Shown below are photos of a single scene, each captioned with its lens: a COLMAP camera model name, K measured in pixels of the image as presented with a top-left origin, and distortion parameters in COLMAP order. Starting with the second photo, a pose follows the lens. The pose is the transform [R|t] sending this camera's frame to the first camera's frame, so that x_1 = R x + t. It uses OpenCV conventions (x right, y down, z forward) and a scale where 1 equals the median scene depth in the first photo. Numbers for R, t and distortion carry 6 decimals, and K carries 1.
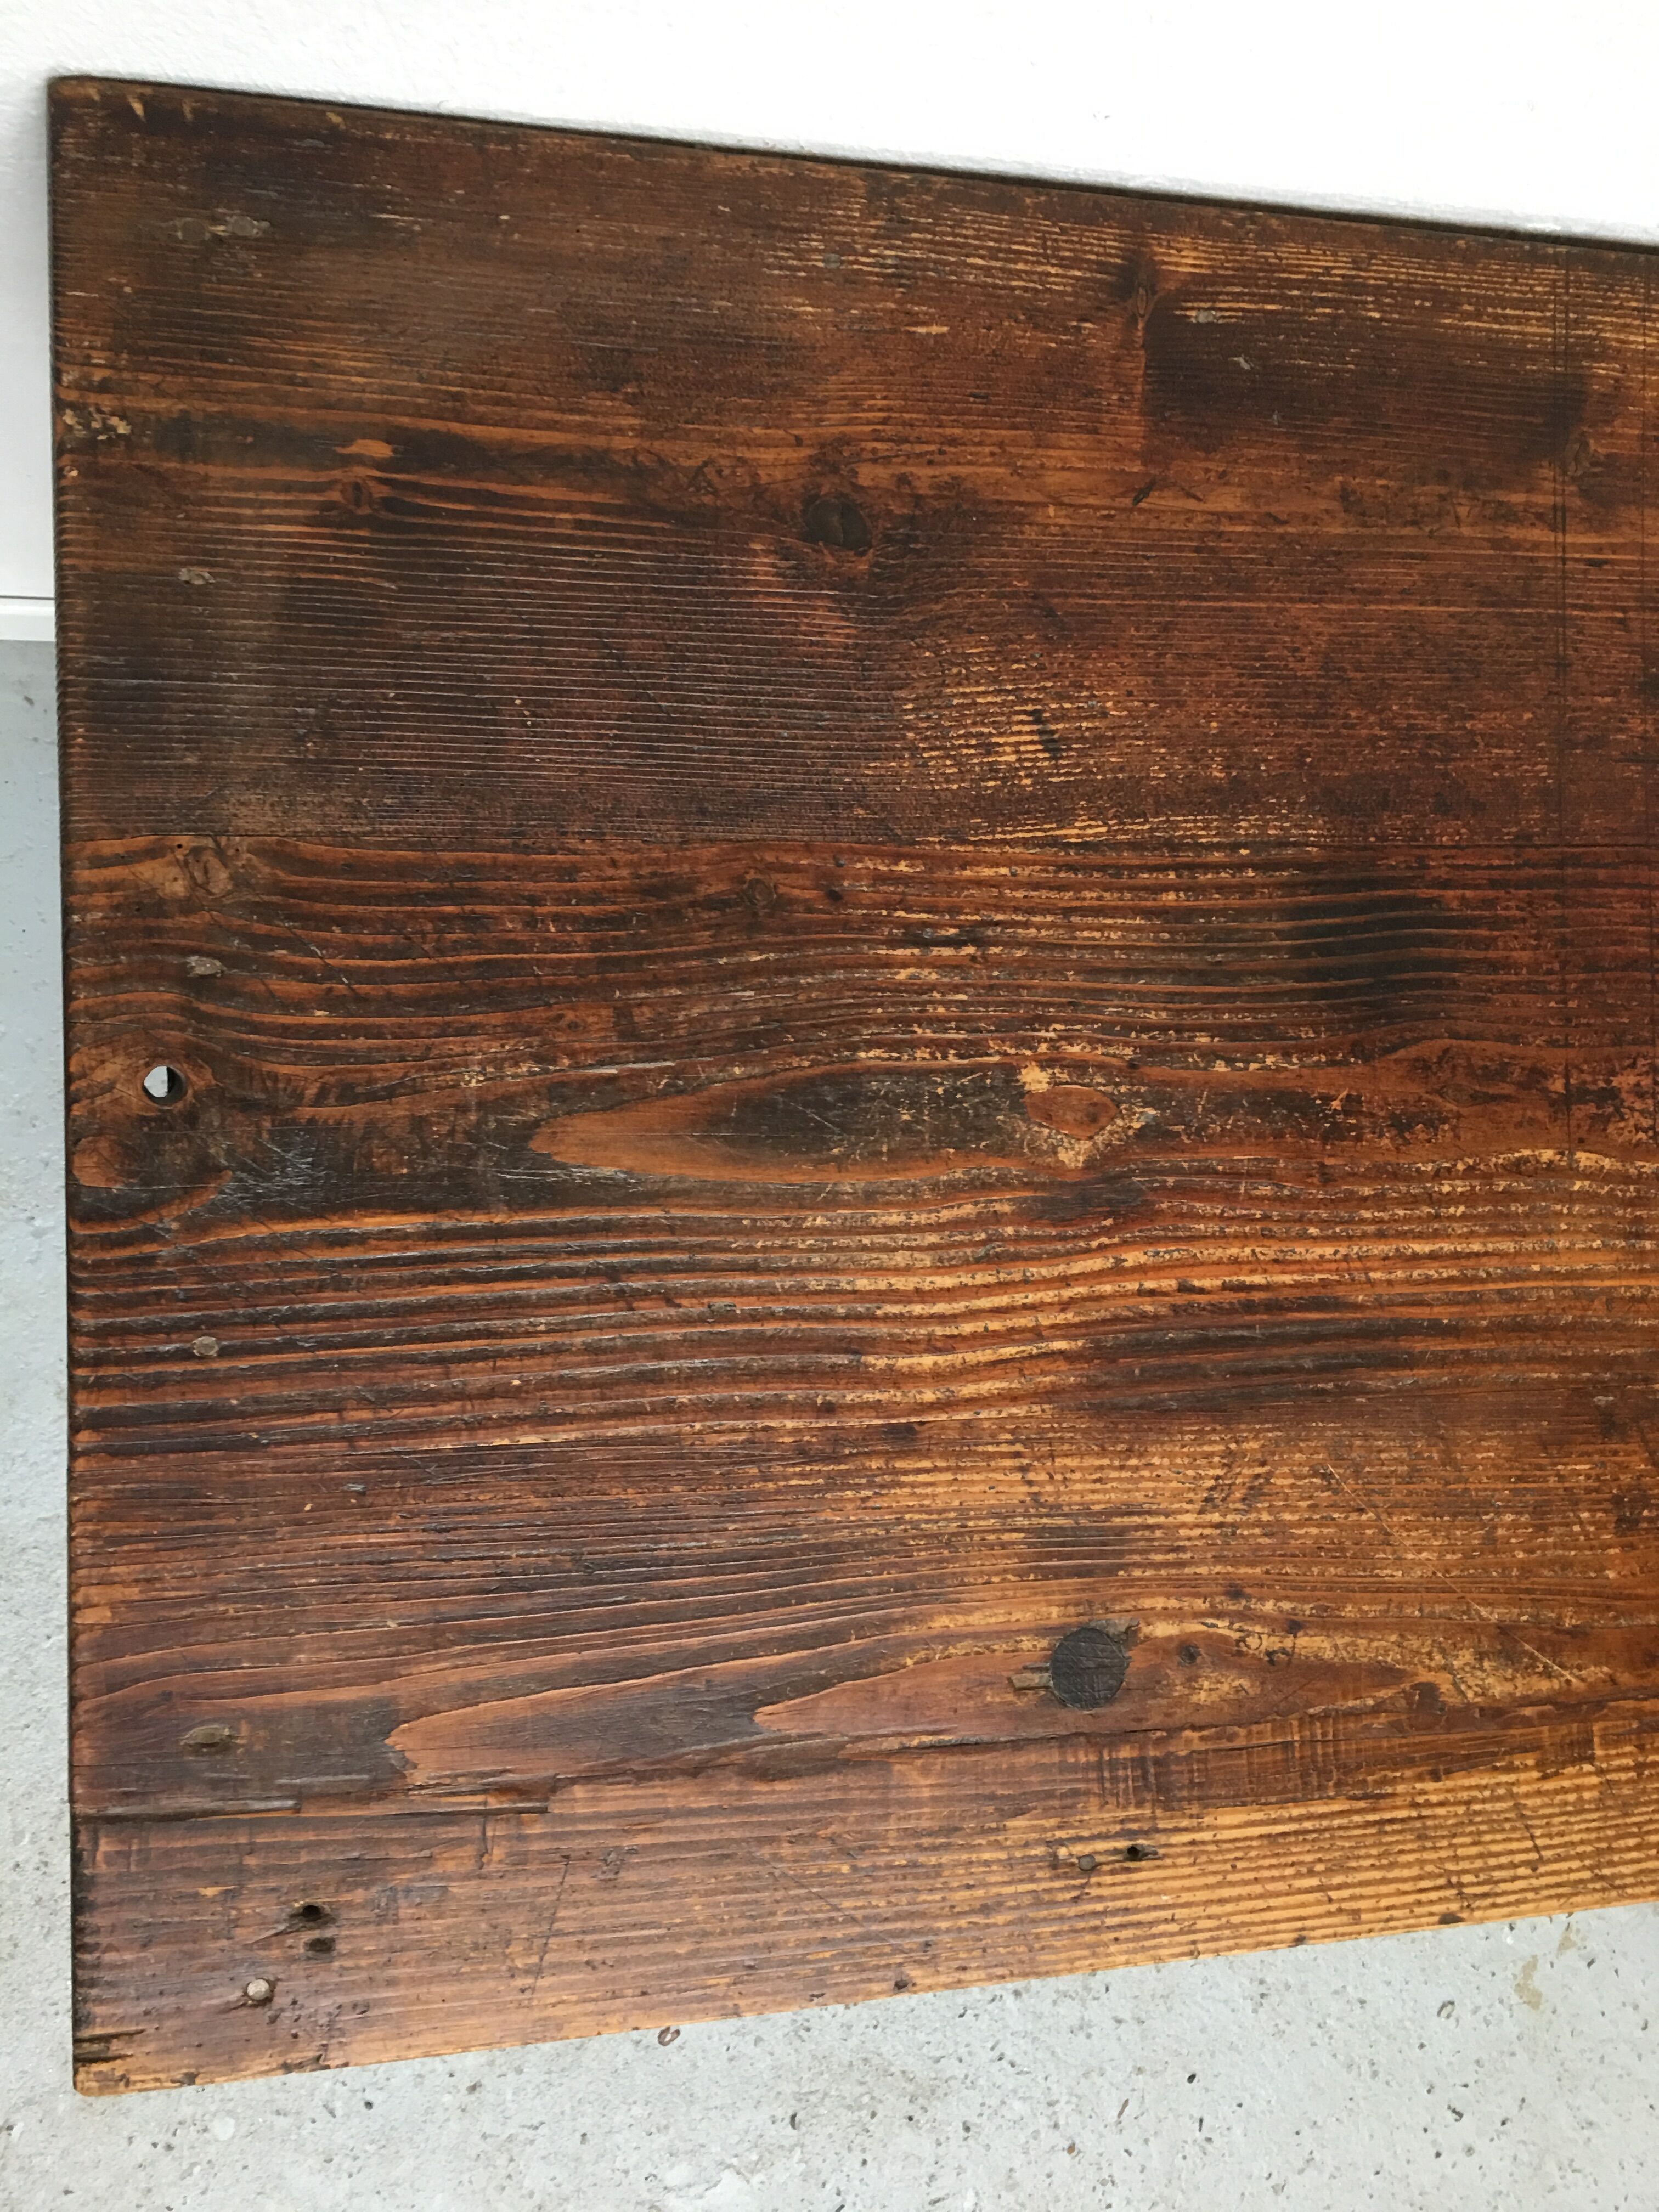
lens RADIAL K [[1862.4, 0, 832.2], [0, 1862.4, 1108.7], [0, 0, 1]] dist [0.046917, 0.004592]
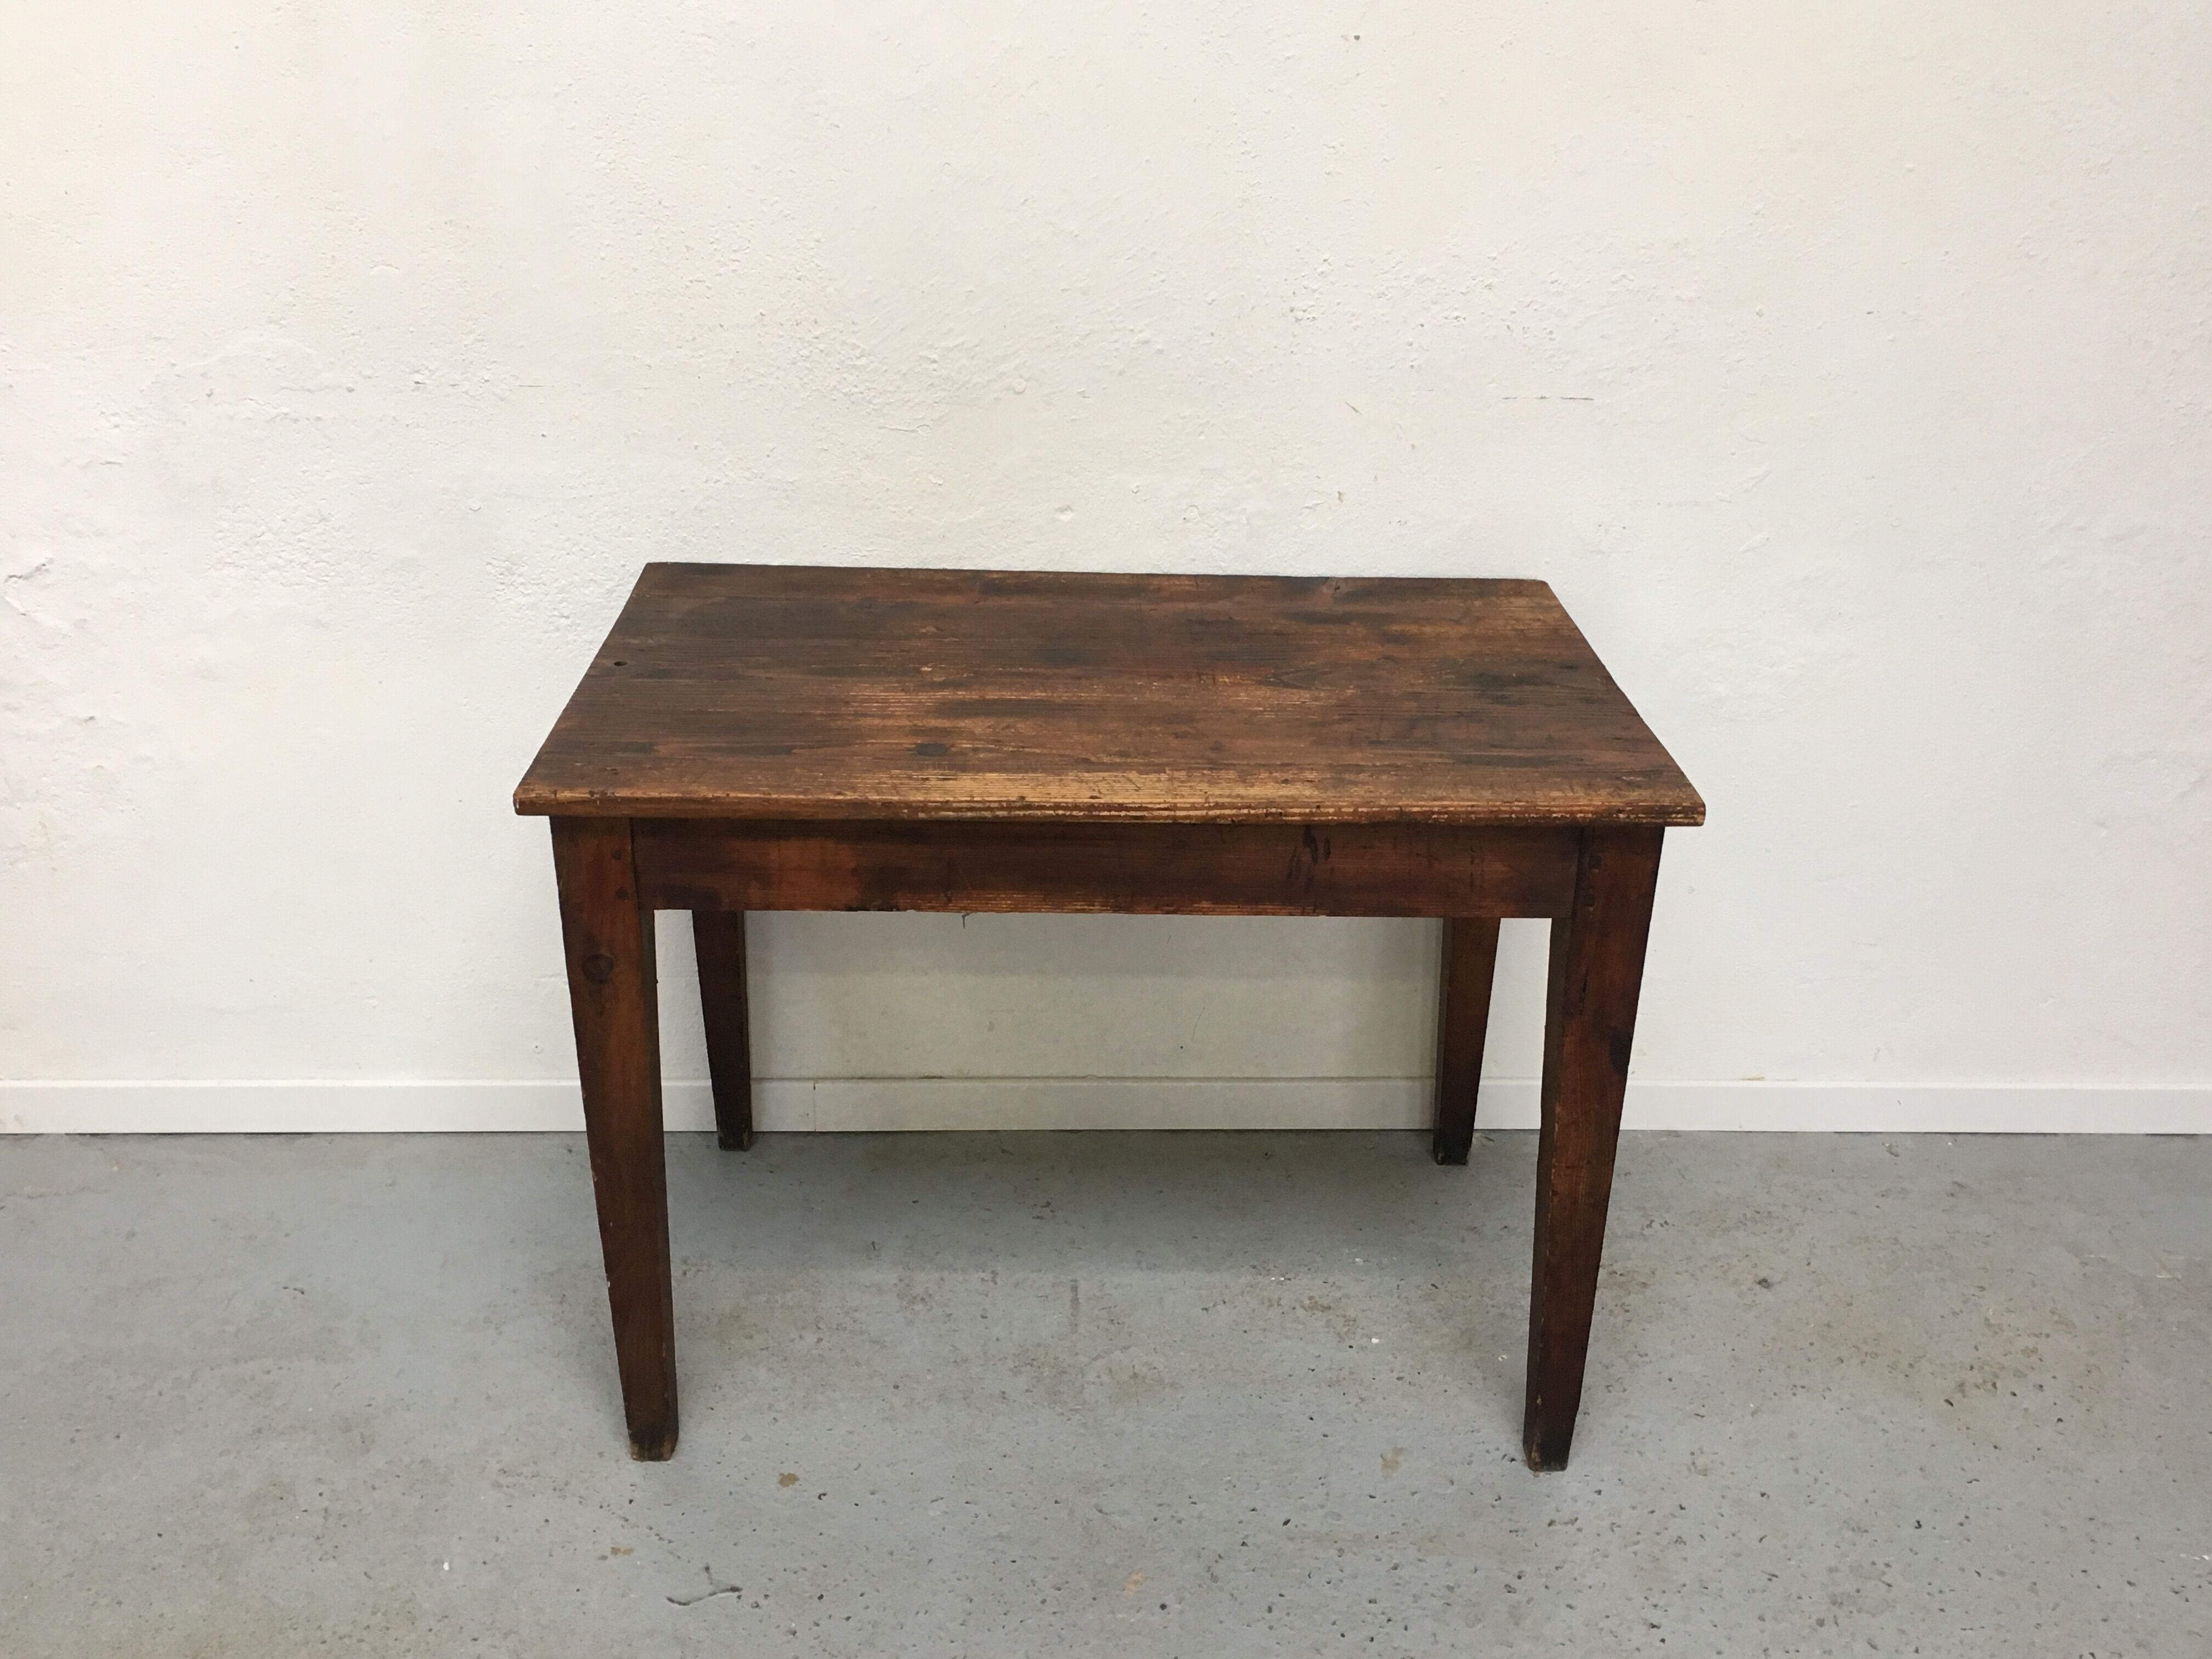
lens RADIAL K [[2145.7, 0, 1088.8], [0, 2145.7, 827.9], [0, 0, 1]] dist [0.043223, 0.000000]
pose [[0.974190, -0.205764, -0.092823, 0.577519], [-0.001977, 0.403415, -0.915015, 2.912763], [0.225723, 0.891581, 0.392596, 0.034816]]
